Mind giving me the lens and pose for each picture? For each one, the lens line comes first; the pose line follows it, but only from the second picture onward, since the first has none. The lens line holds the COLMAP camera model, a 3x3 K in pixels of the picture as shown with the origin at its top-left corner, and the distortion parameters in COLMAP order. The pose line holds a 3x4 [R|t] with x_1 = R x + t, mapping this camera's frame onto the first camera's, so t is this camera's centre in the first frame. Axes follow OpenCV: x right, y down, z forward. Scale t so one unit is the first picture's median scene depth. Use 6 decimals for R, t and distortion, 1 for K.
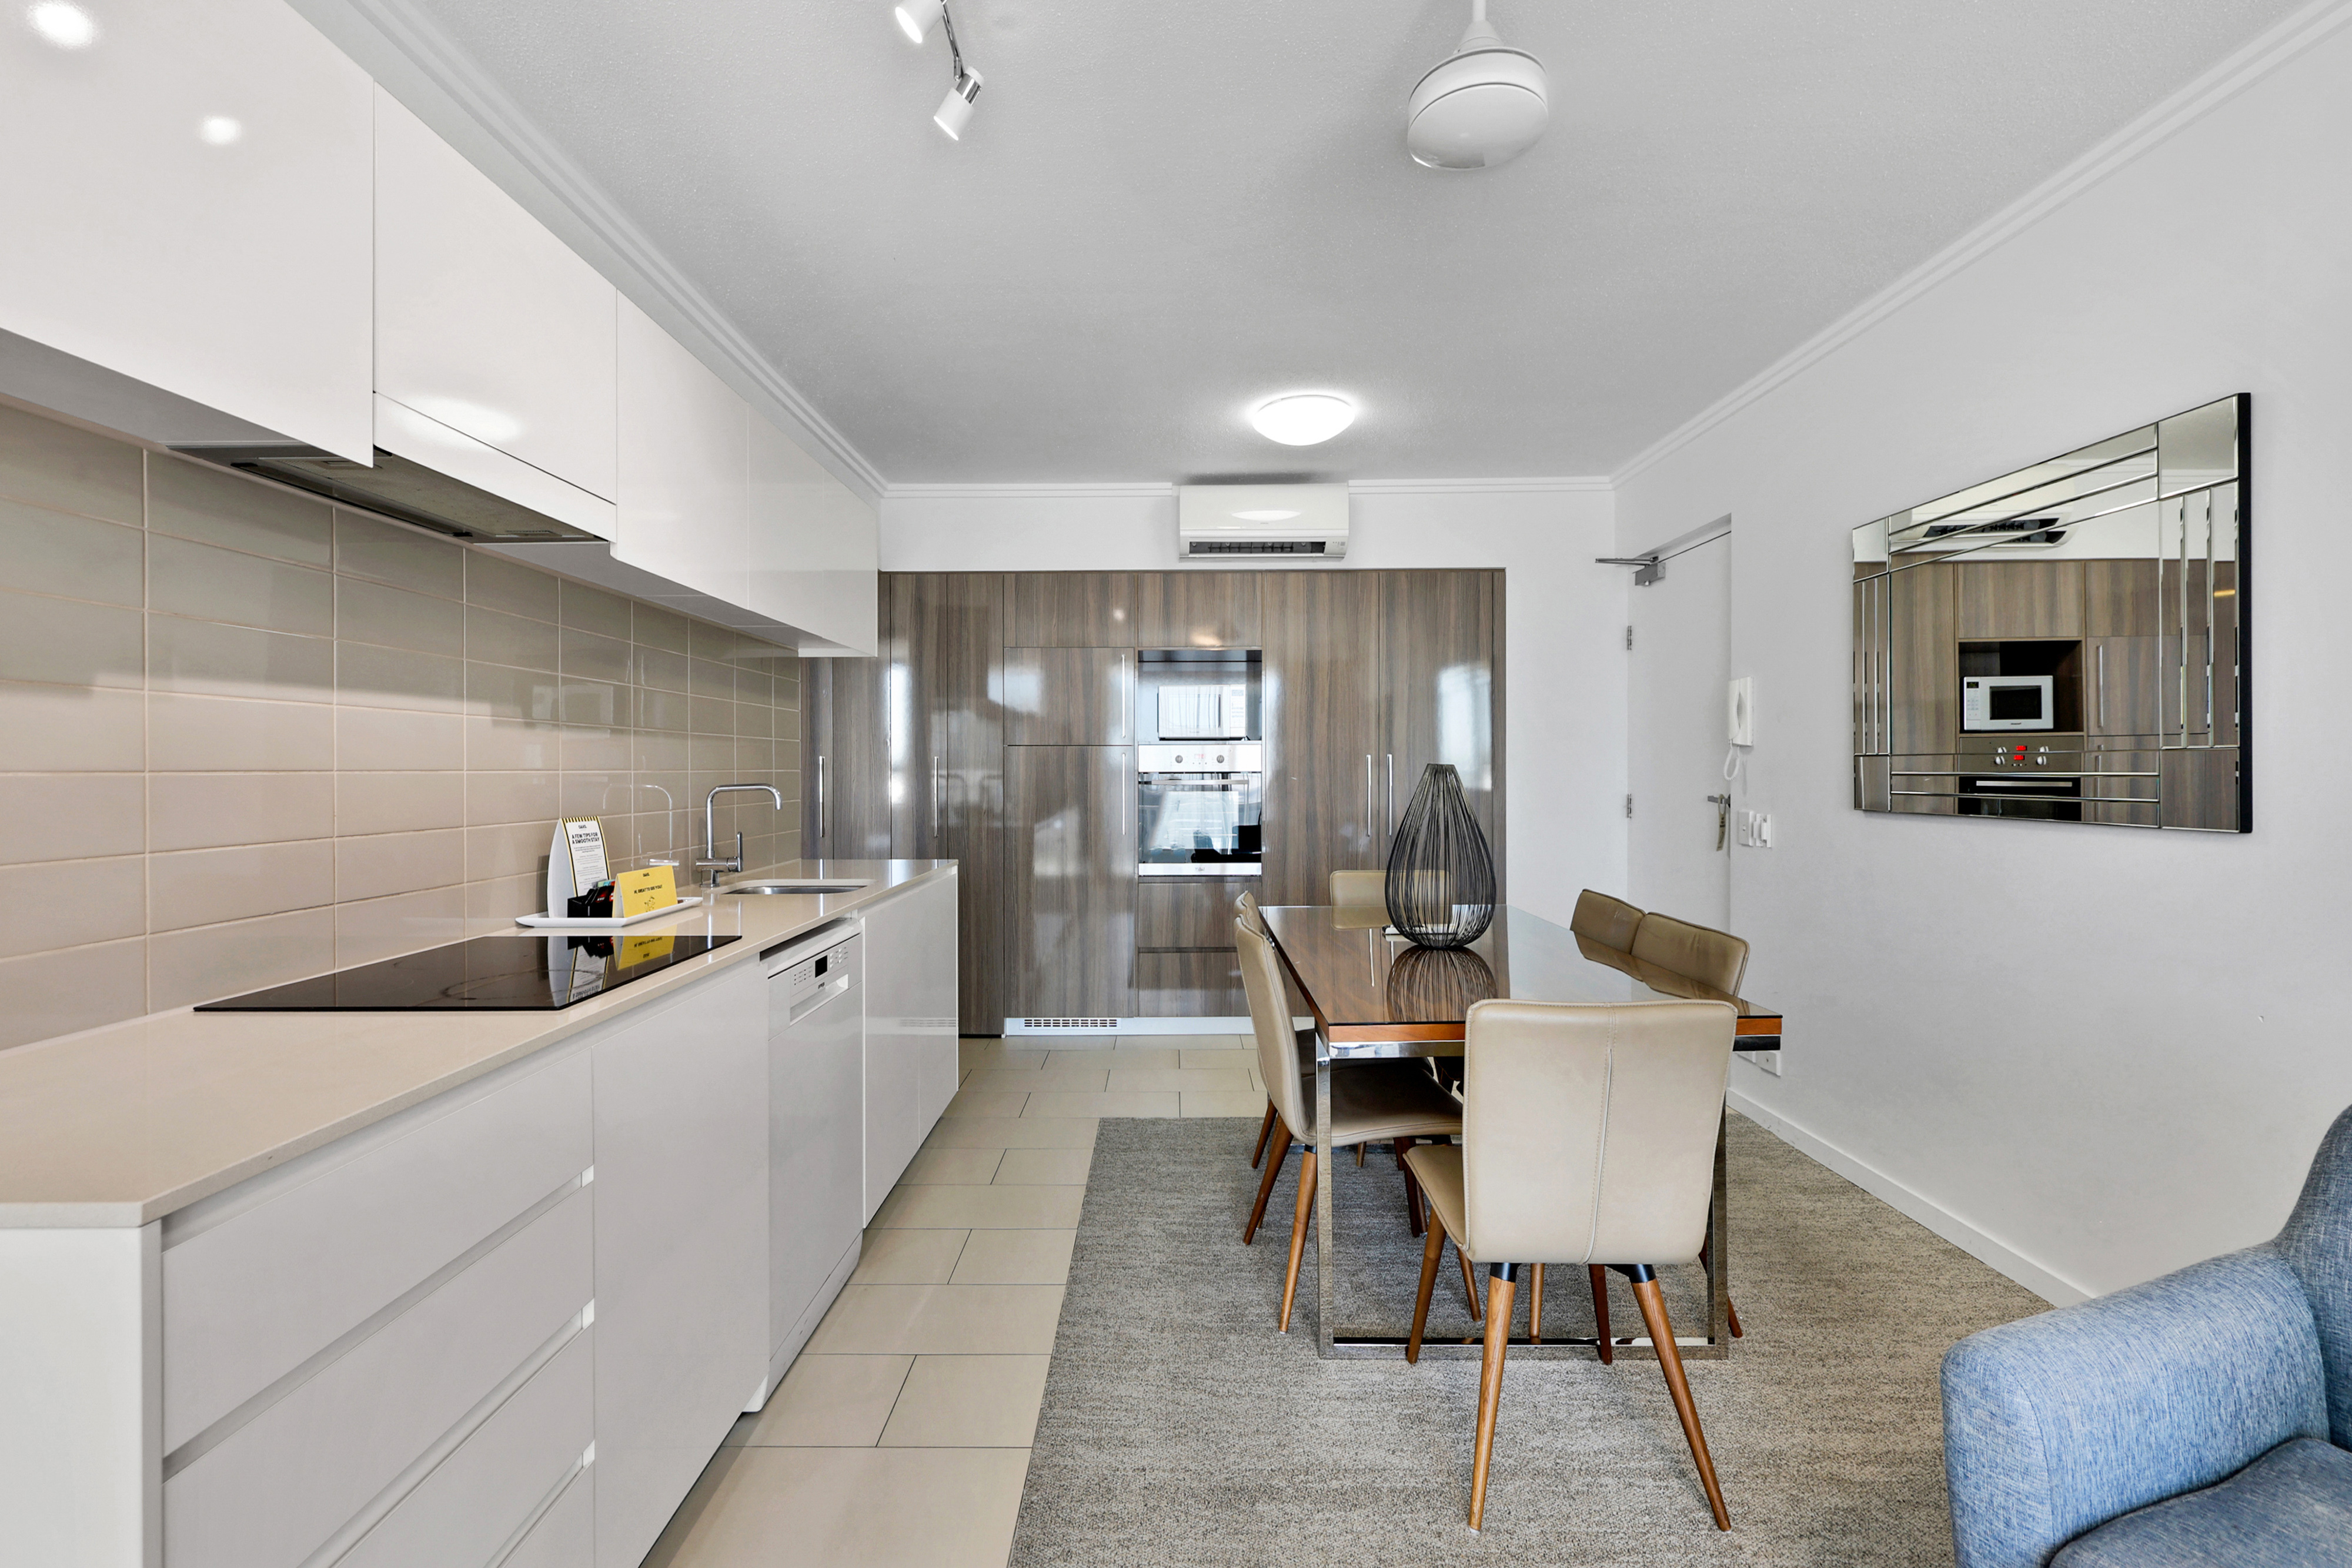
lens RADIAL K [[942.1, 0, 1162.9], [0, 942.1, 773.1], [0, 0, 1]] dist [0.003874, -0.000240]
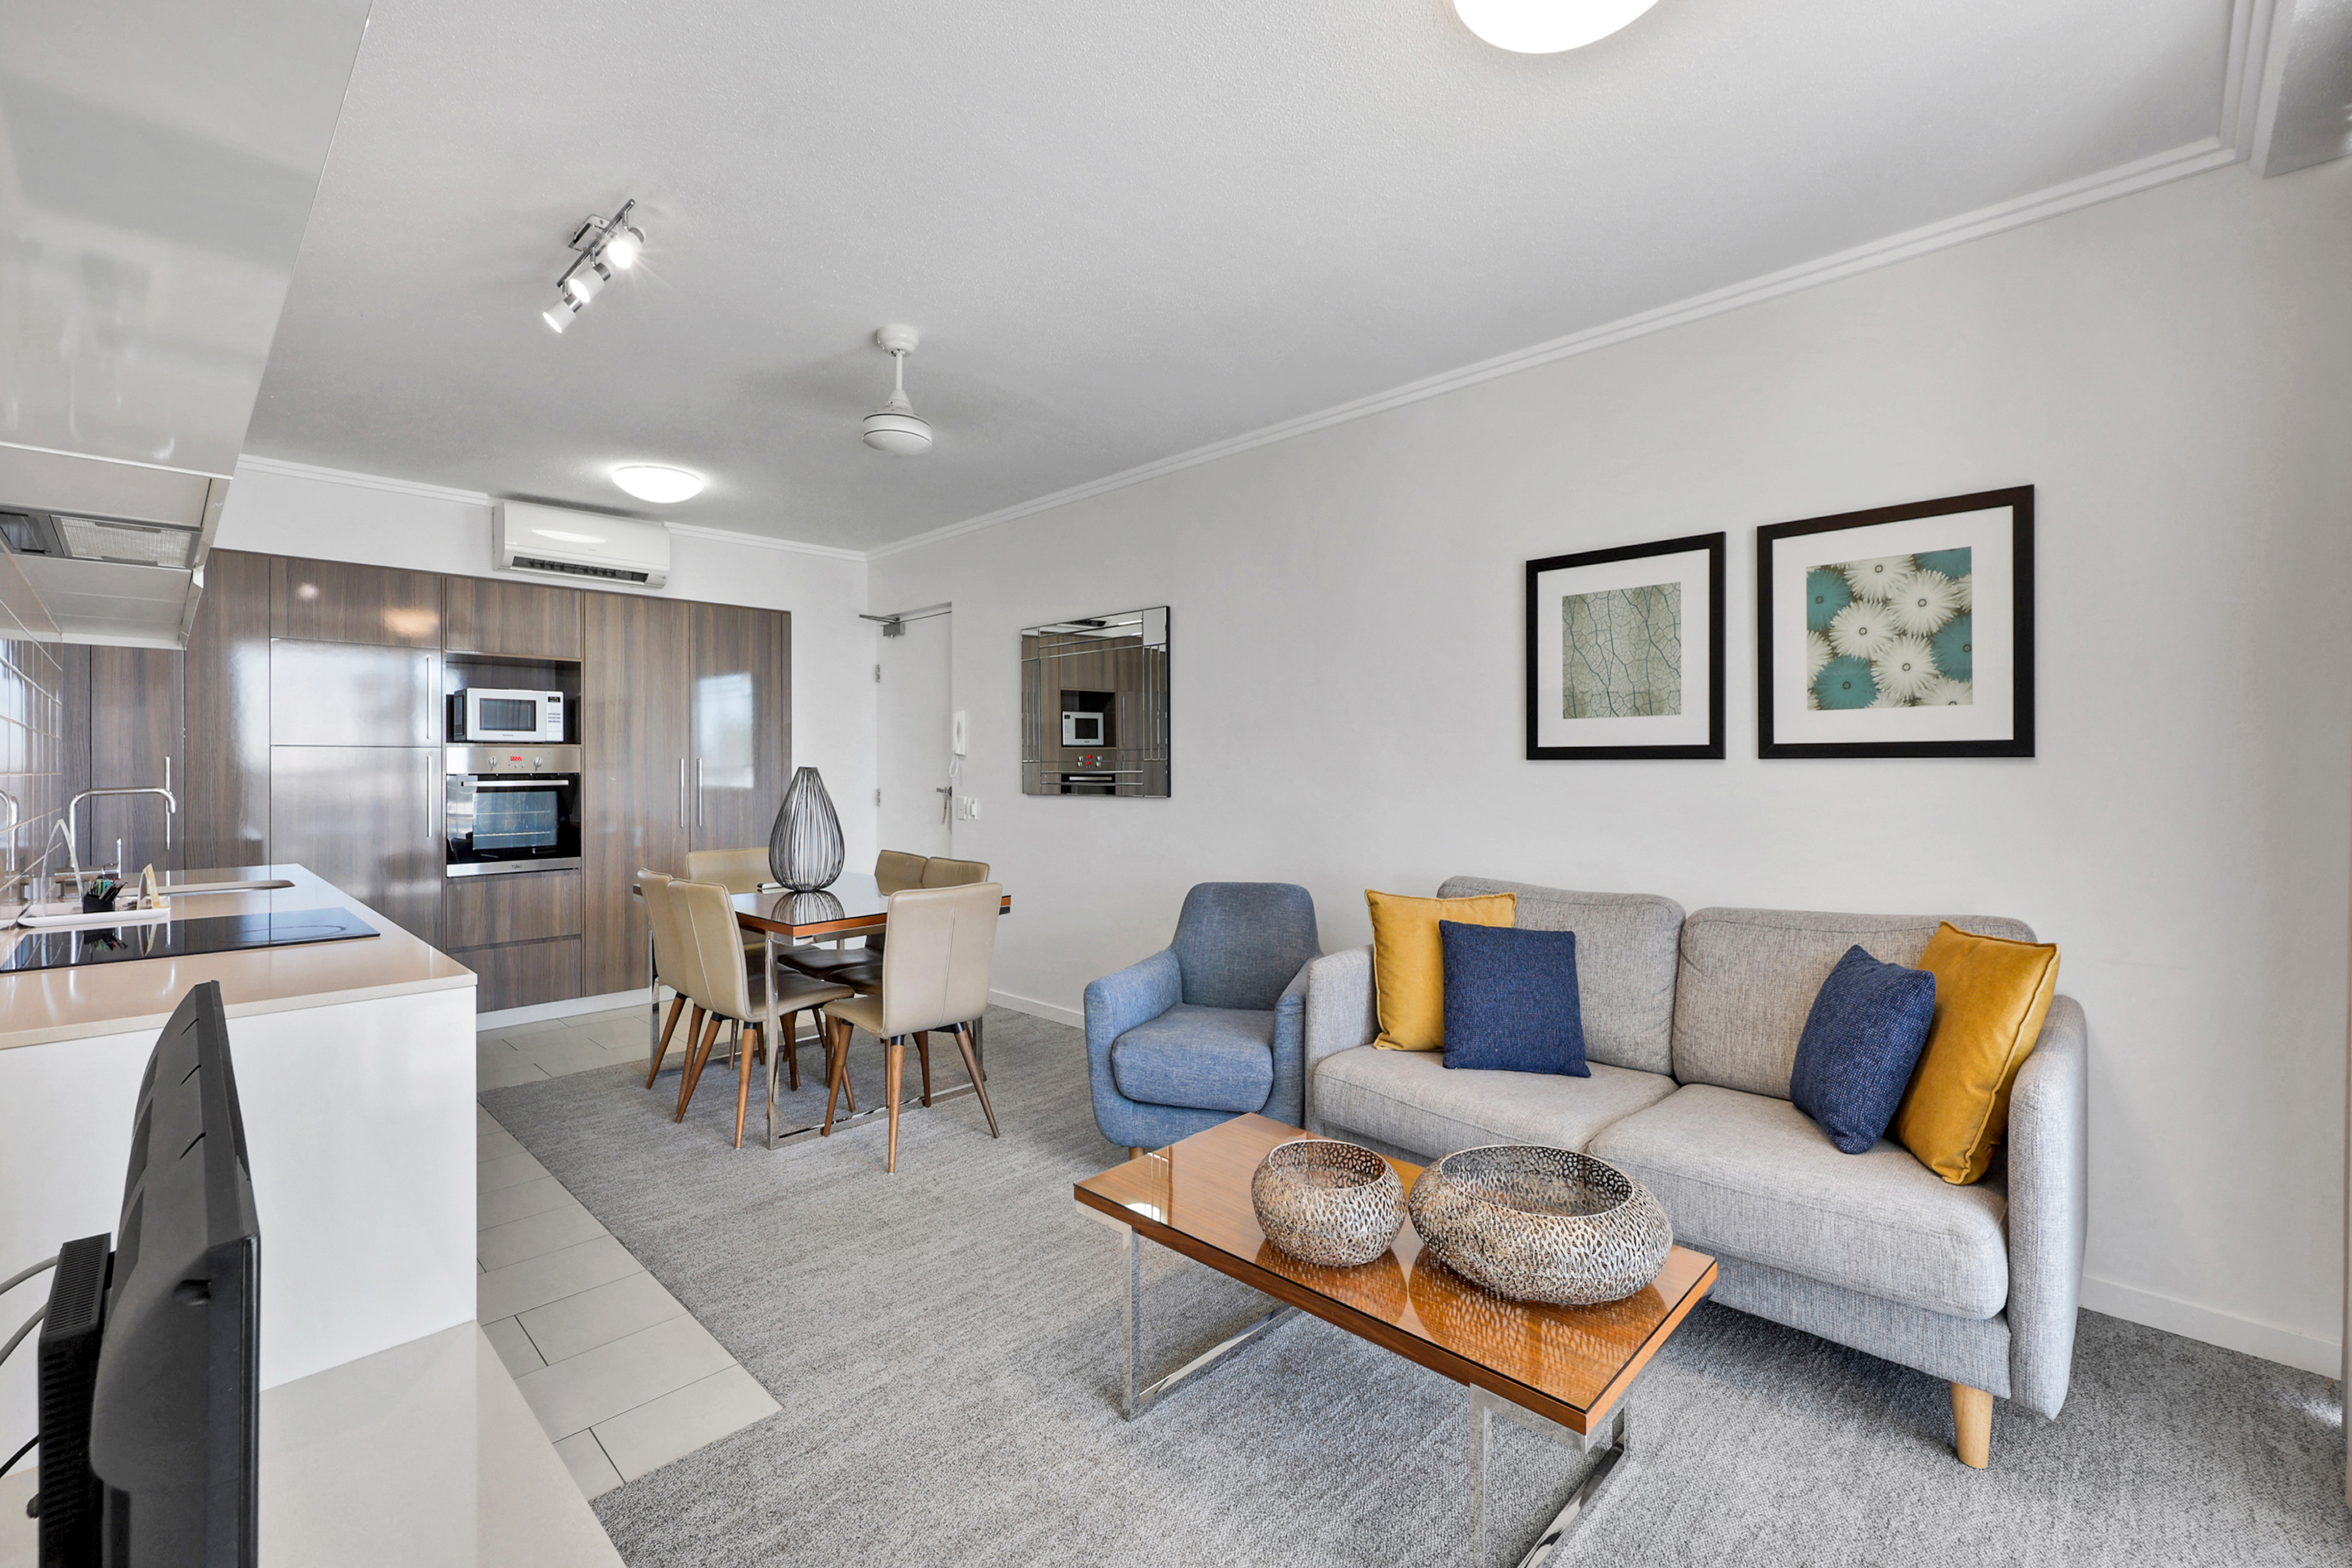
lens RADIAL K [[942.1, 0, 1162.9], [0, 942.1, 773.1], [0, 0, 1]] dist [0.003874, -0.000240]
pose [[0.679516, -0.004633, 0.733646, -0.255725], [0.004813, 0.999987, 0.001857, -0.000213], [-0.733645, 0.002269, 0.679530, -0.255379]]
